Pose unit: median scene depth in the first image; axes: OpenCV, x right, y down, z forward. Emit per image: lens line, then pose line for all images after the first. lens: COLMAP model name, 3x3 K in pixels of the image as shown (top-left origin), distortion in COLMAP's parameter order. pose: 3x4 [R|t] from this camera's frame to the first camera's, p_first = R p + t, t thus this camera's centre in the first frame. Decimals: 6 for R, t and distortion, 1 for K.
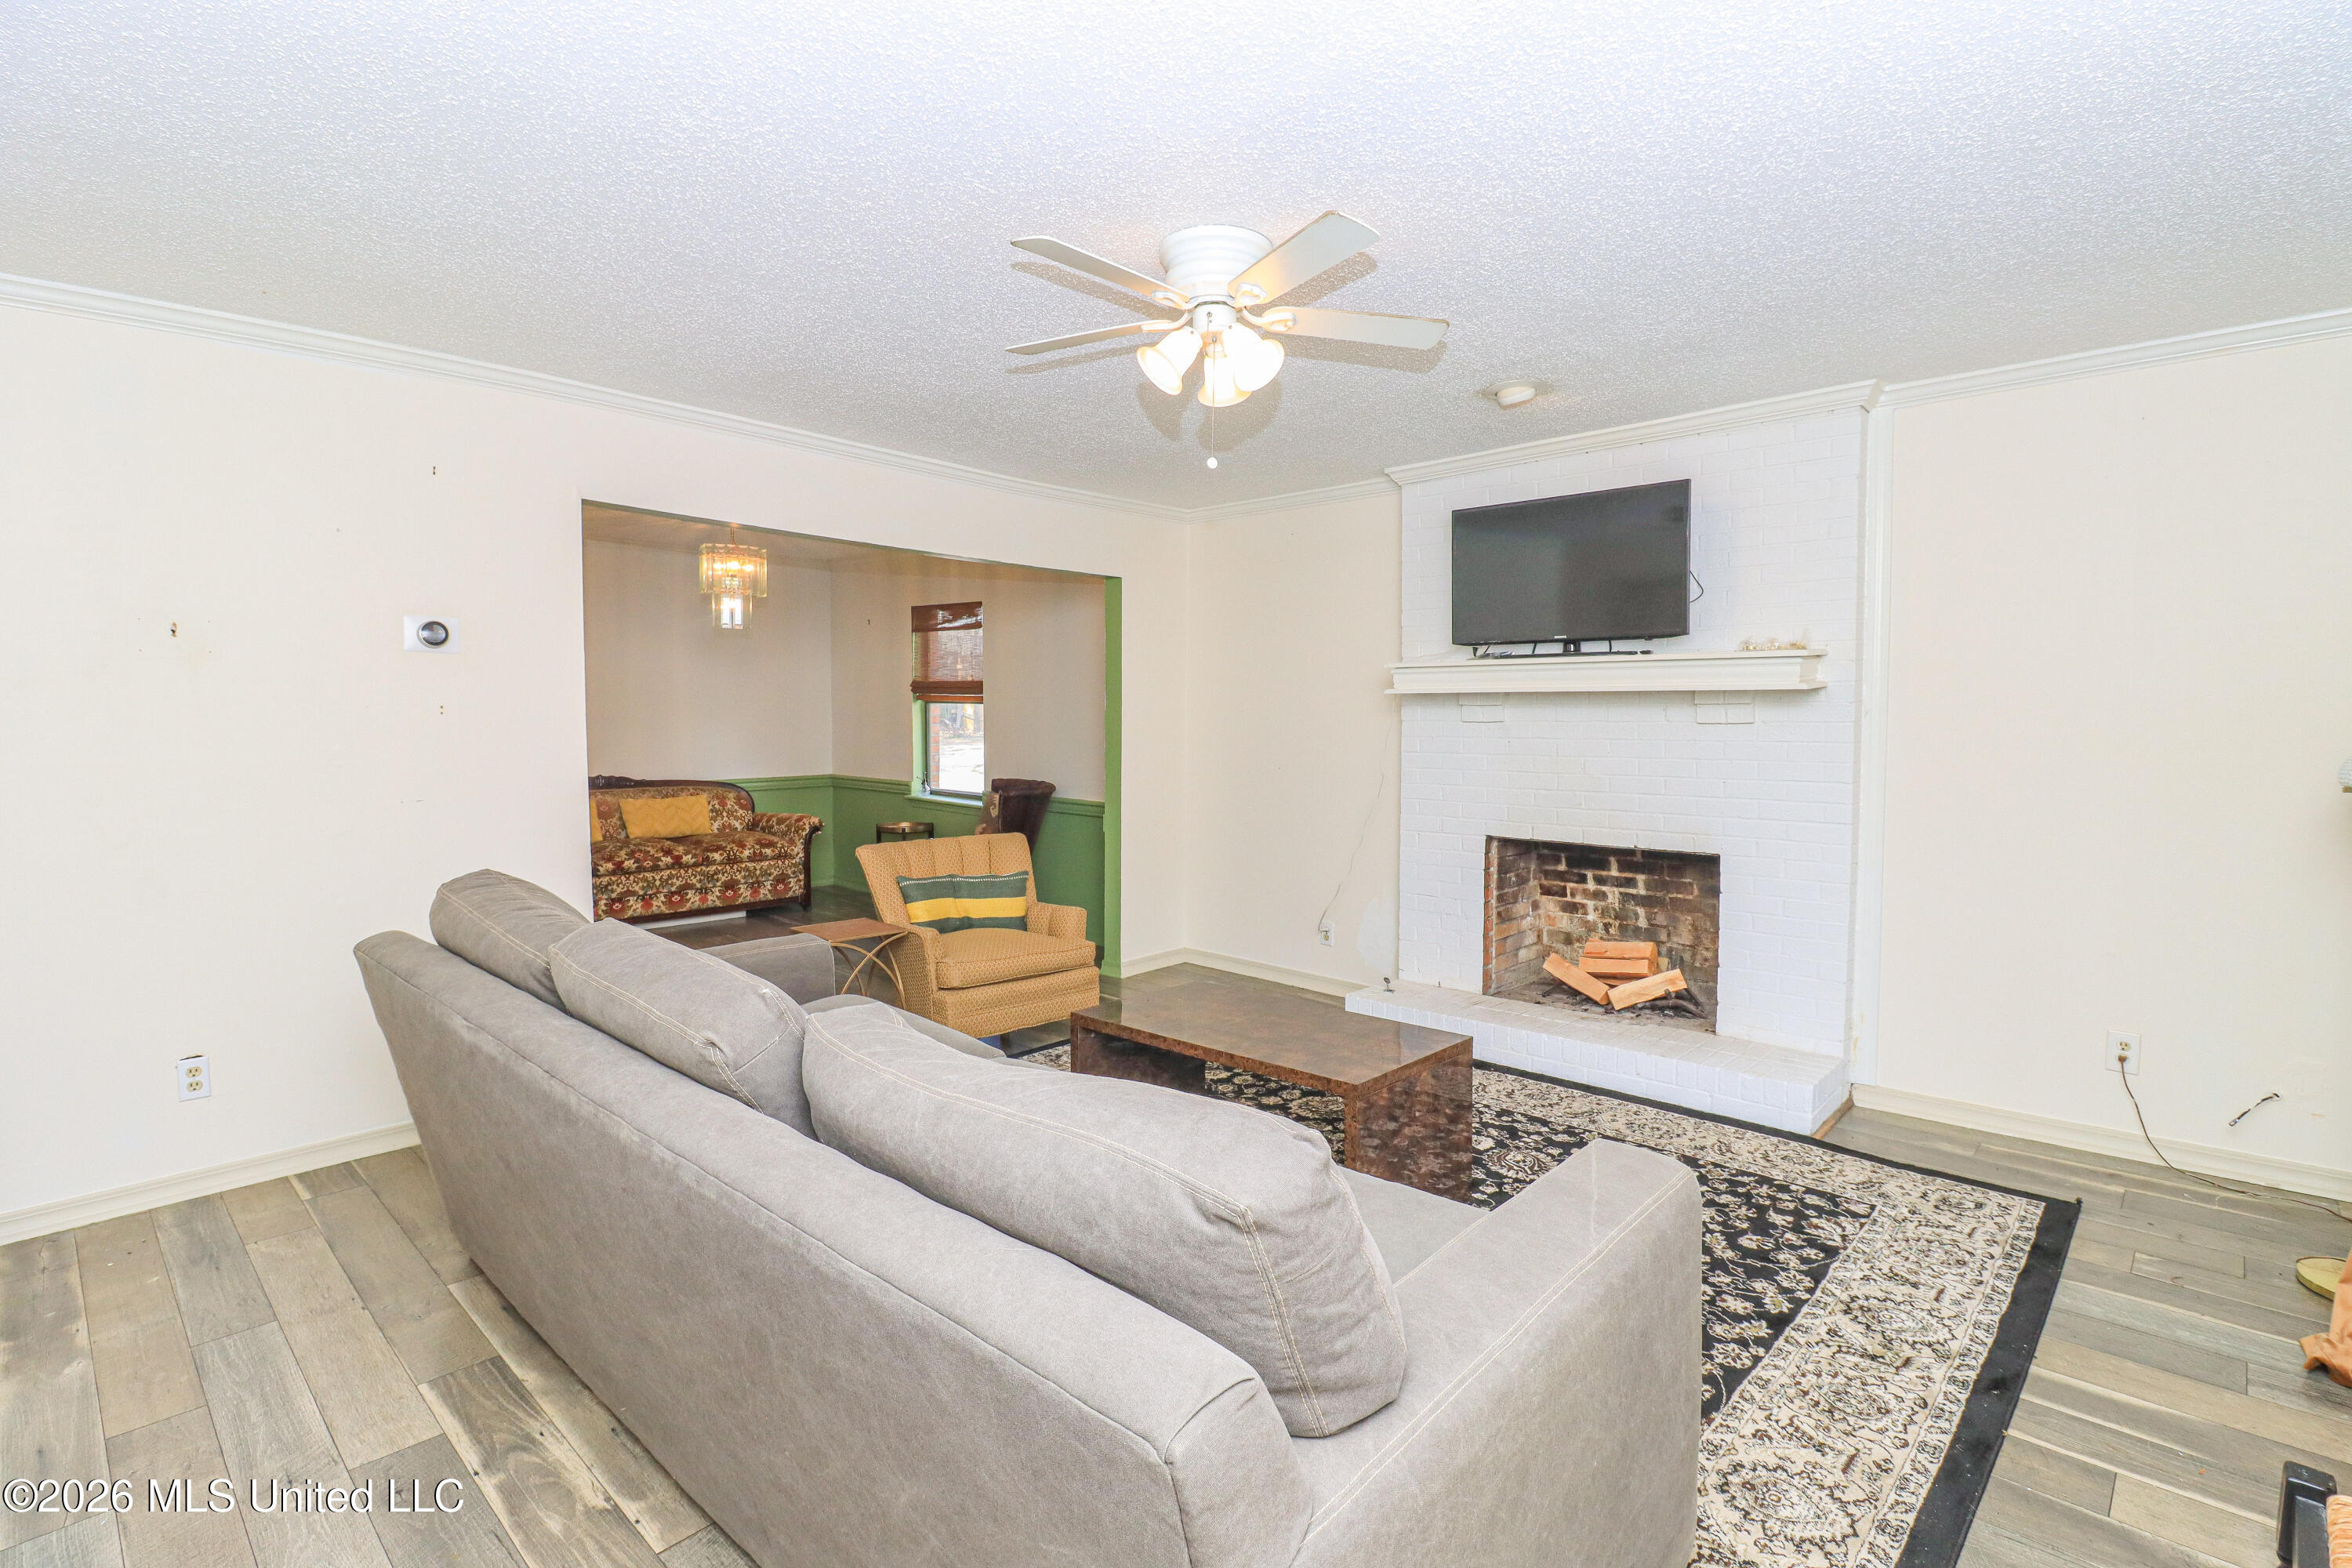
lens RADIAL K [[1126.2, 0, 1179.6], [0, 1126.2, 752.1], [0, 0, 1]] dist [0.001949, -0.012455]
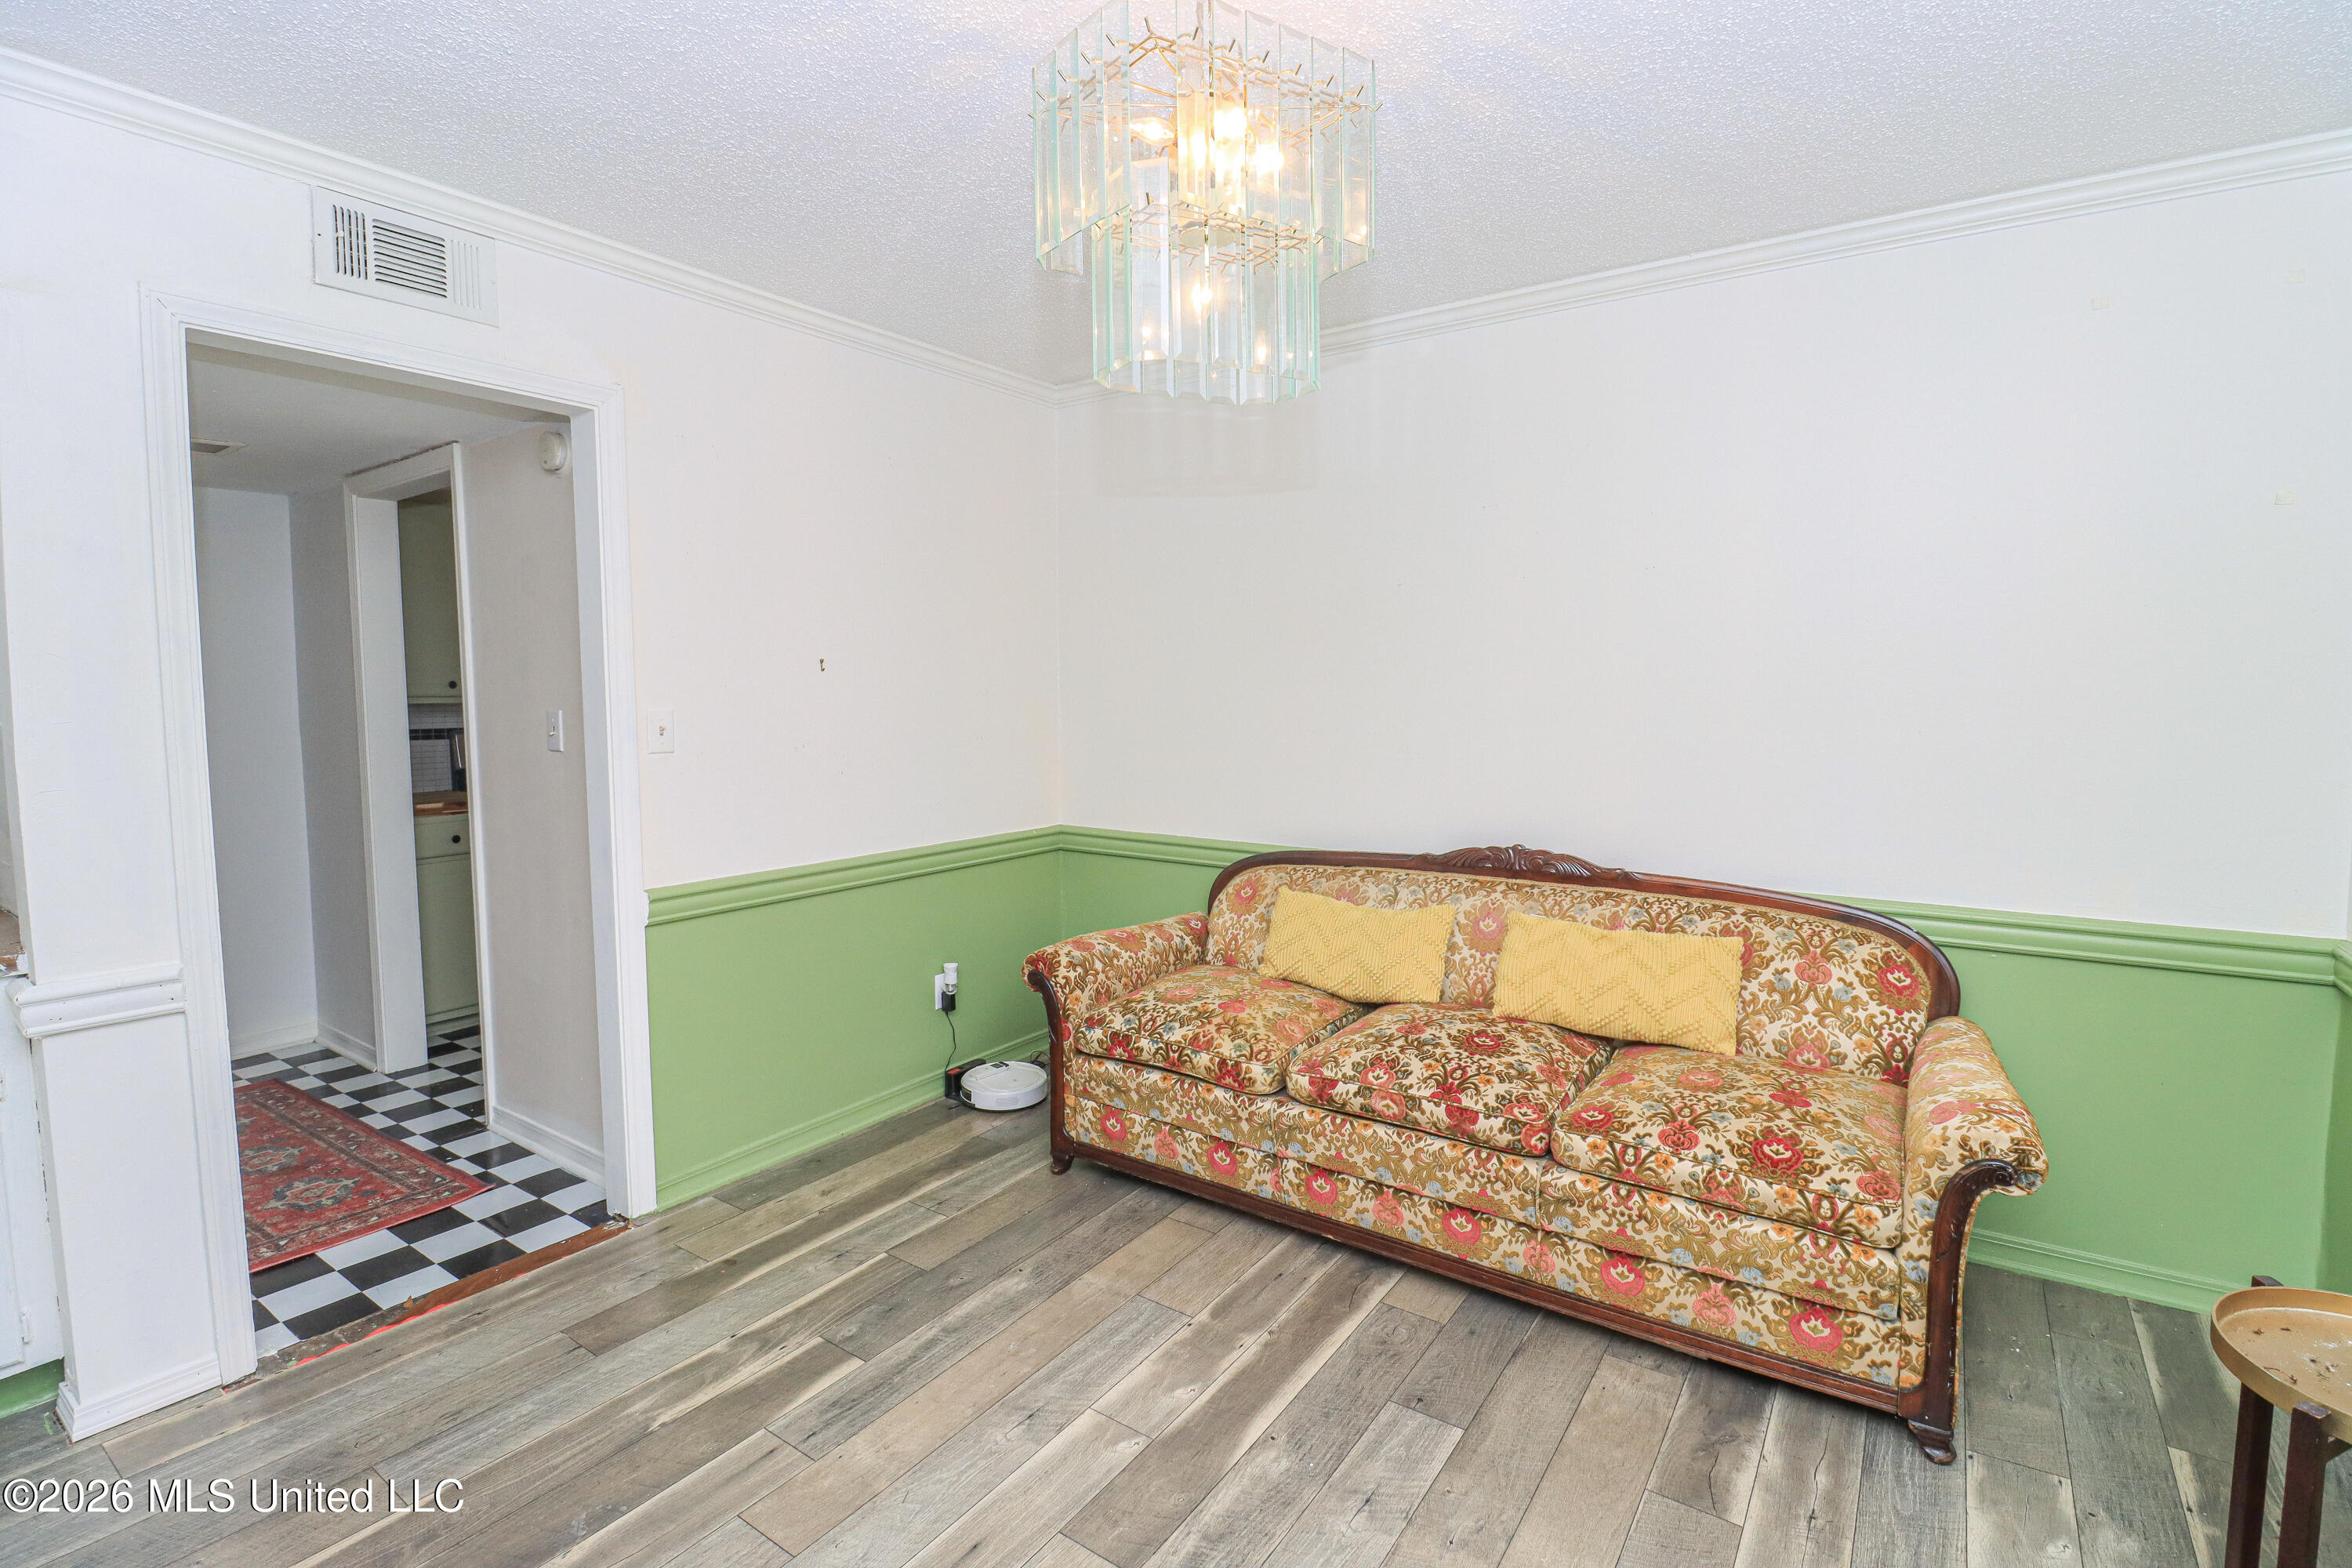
lens RADIAL K [[1108.9, 0, 1186.3], [0, 1108.9, 753.7], [0, 0, 1]] dist [0.001327, -0.013854]
pose [[0.149728, 0.064924, -0.986593, -0.115326], [-0.038670, 0.997463, 0.059771, -0.035029], [0.987971, 0.029202, 0.151858, 0.809506]]
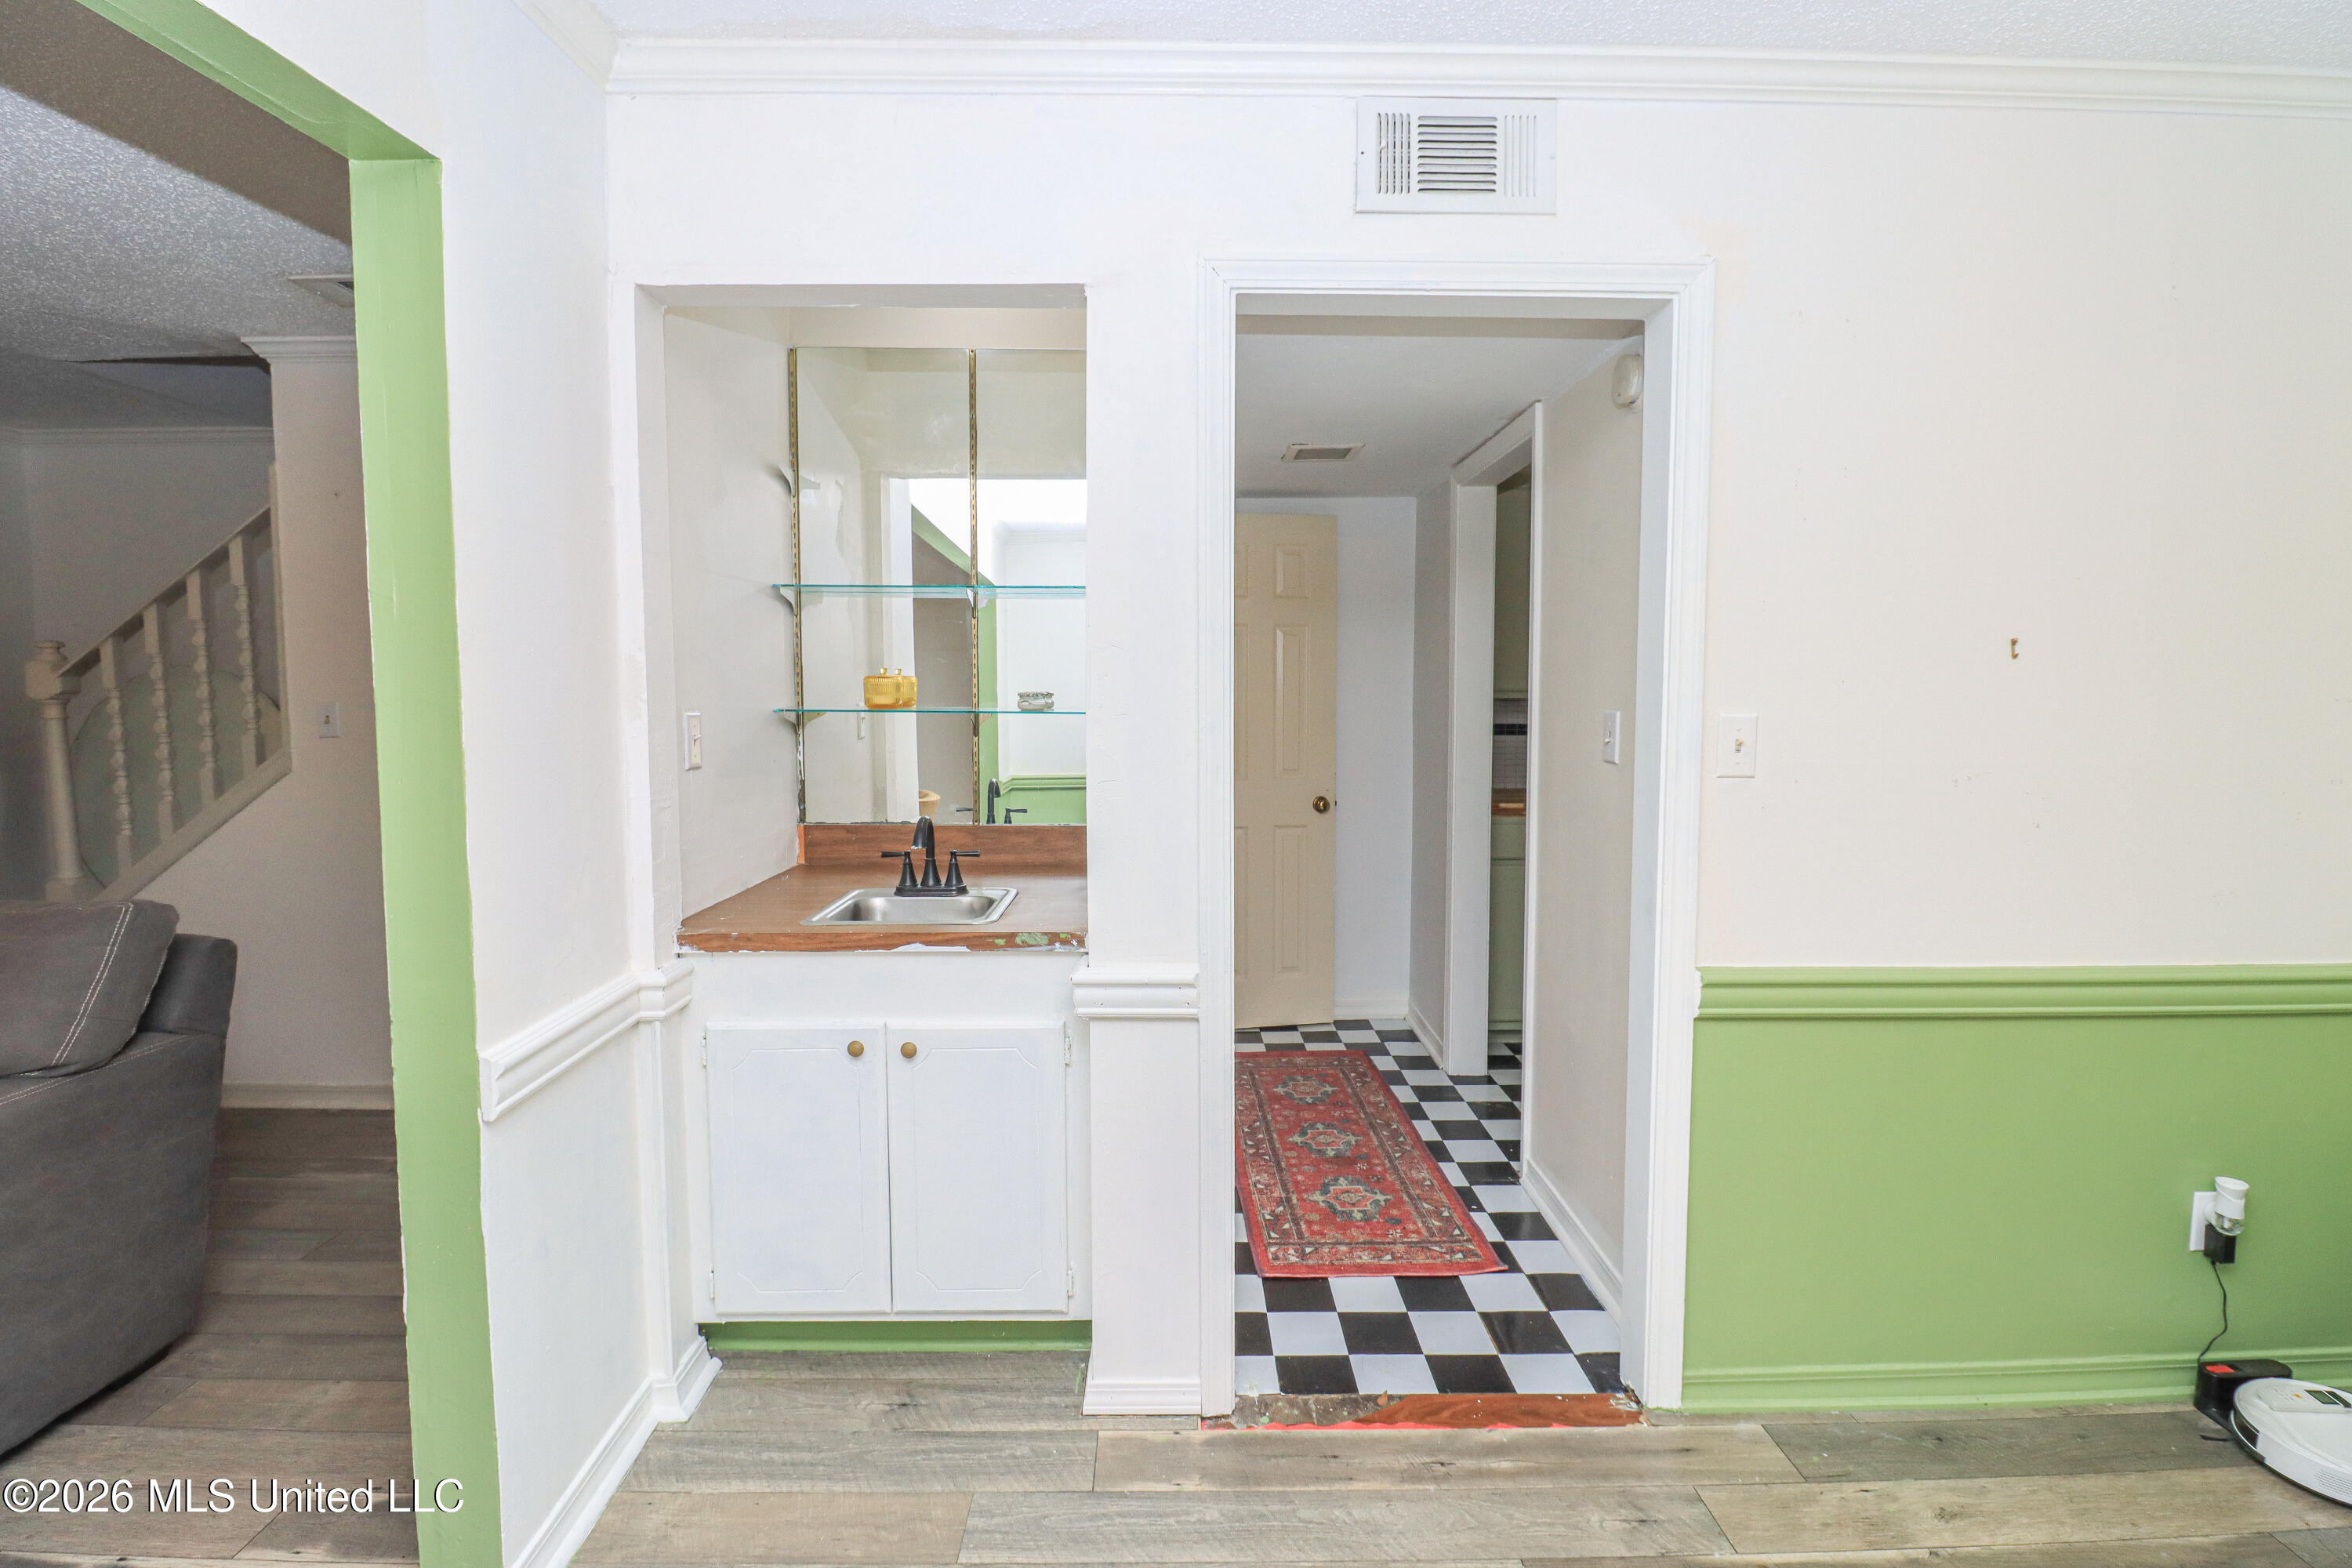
lens RADIAL K [[1126.2, 0, 1179.6], [0, 1126.2, 752.1], [0, 0, 1]] dist [0.001949, -0.012455]
pose [[-0.713929, 0.048381, -0.698545, -0.238434], [-0.029729, 0.994616, 0.099271, -0.034542], [0.699587, 0.091640, -0.708647, 0.786246]]
